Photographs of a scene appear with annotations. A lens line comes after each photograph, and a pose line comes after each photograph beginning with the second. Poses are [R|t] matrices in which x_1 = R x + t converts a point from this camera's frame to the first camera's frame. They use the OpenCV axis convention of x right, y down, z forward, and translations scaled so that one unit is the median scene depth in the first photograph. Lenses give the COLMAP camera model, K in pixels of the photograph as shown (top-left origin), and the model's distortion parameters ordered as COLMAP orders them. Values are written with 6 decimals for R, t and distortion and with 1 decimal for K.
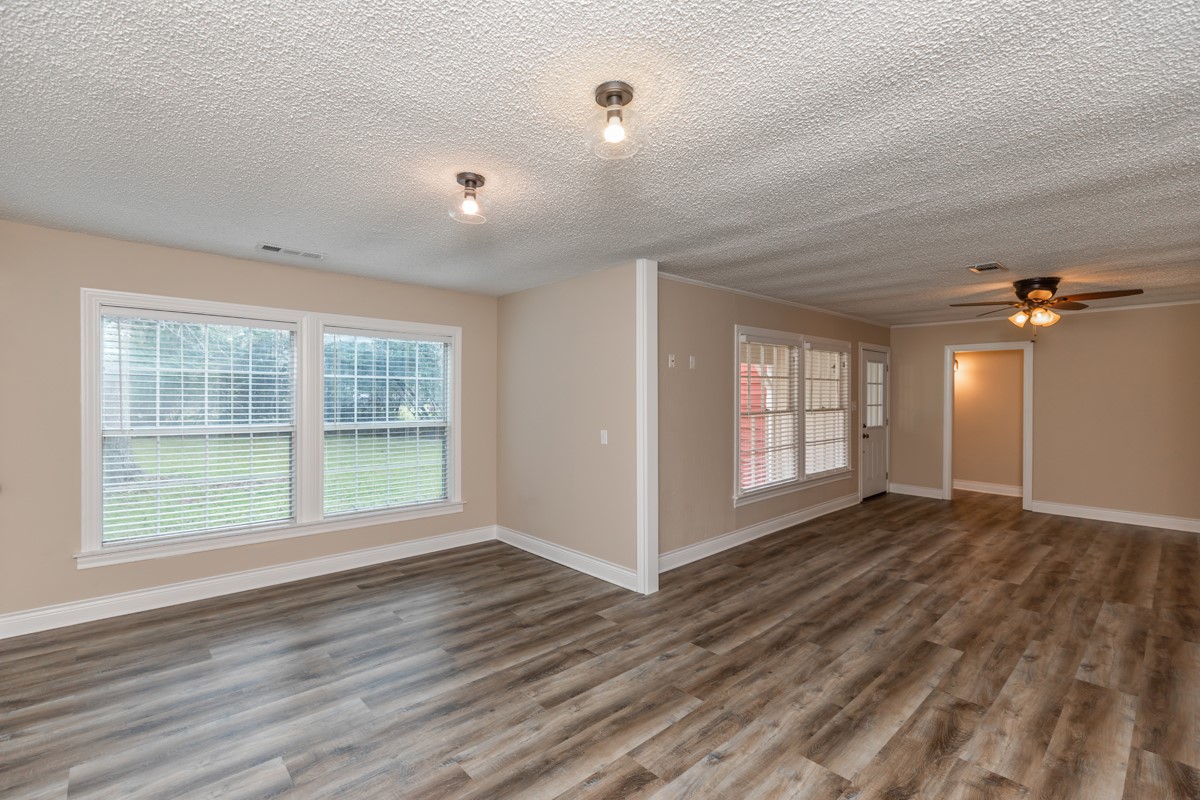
lens RADIAL K [[528.8, 0, 576.6], [0, 528.8, 394.8], [0, 0, 1]] dist [0.001894, 0.000633]
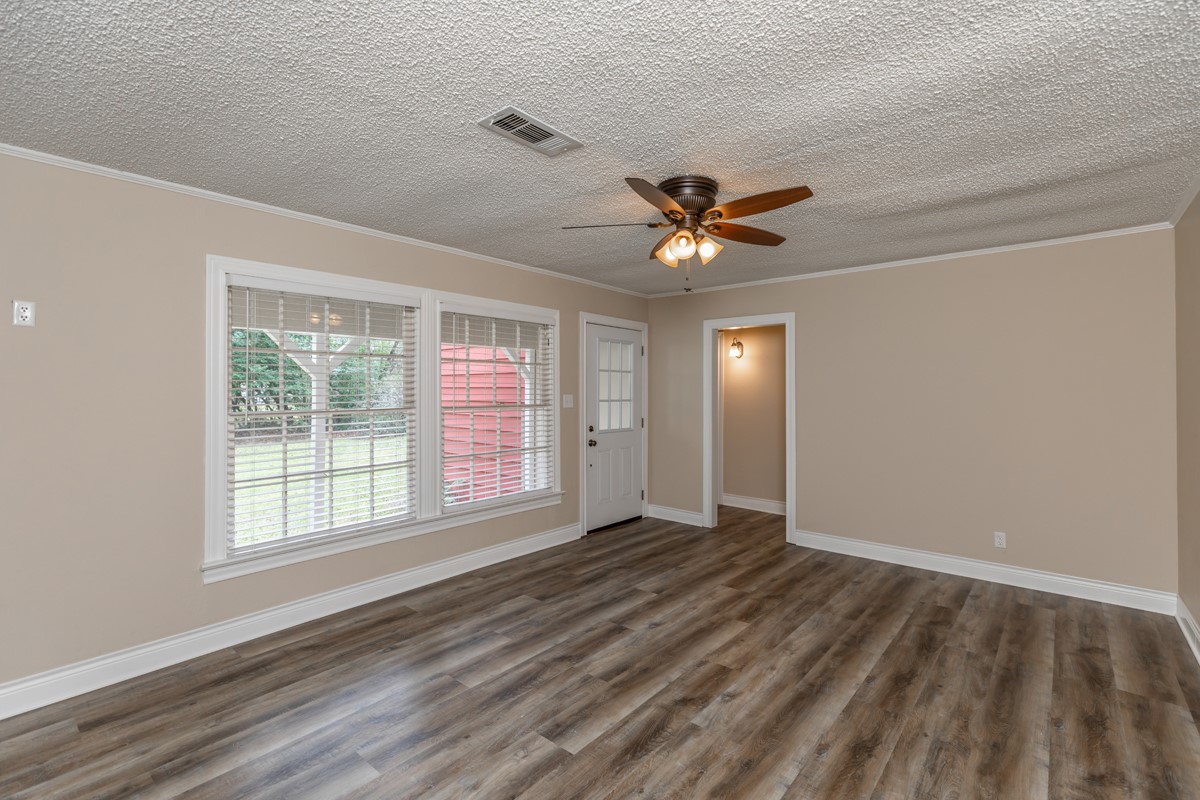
lens RADIAL K [[528.8, 0, 576.6], [0, 528.8, 394.8], [0, 0, 1]] dist [0.001894, 0.000633]
pose [[0.993475, -0.002315, 0.114023, 0.956533], [0.001334, 0.999961, 0.008677, 0.011364], [-0.114039, -0.008469, 0.993440, 0.609703]]
